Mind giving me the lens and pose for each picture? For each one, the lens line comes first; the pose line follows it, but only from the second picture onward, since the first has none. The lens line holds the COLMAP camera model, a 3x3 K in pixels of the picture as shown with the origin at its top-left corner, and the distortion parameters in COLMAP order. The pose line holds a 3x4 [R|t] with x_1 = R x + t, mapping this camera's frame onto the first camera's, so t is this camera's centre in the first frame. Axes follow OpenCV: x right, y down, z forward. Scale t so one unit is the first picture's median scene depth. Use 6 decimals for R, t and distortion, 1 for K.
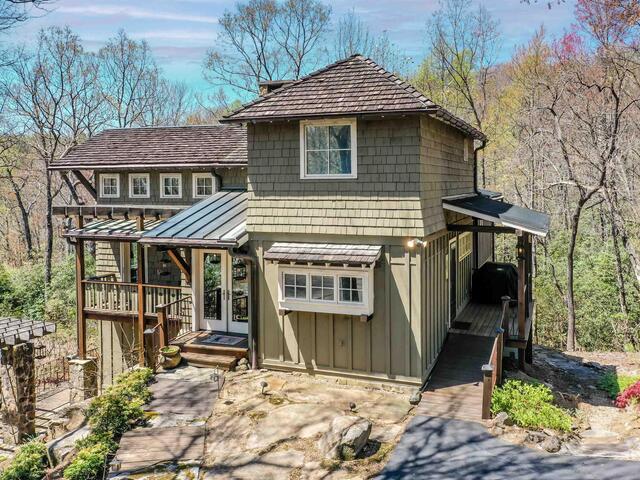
lens RADIAL K [[580.0, 0, 320.0], [0, 580.0, 240.0], [0, 0, 1]] dist [0.001994, 0.001423]
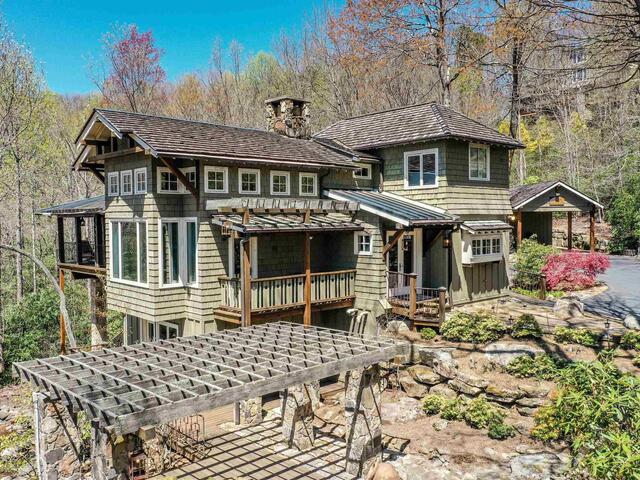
lens RADIAL K [[580.0, 0, 320.0], [0, 580.0, 240.0], [0, 0, 1]] dist [0.001994, 0.001423]
pose [[0.434353, -0.085920, 0.896635, -1.162477], [0.062208, 0.995925, 0.065300, -0.052259], [-0.898592, 0.027415, 0.437928, 0.480750]]
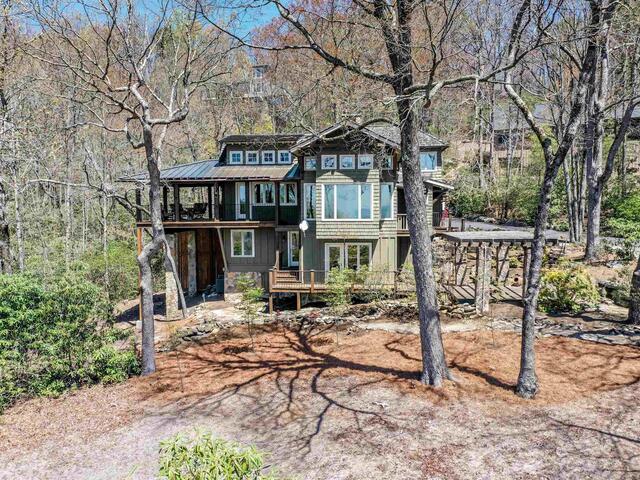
lens RADIAL K [[580.0, 0, 320.0], [0, 580.0, 240.0], [0, 0, 1]] dist [0.001994, 0.001423]
pose [[-0.277190, -0.106591, 0.954884, -2.033103], [0.028641, 0.992469, 0.119101, -0.082823], [-0.960388, 0.060363, -0.272050, 1.741106]]
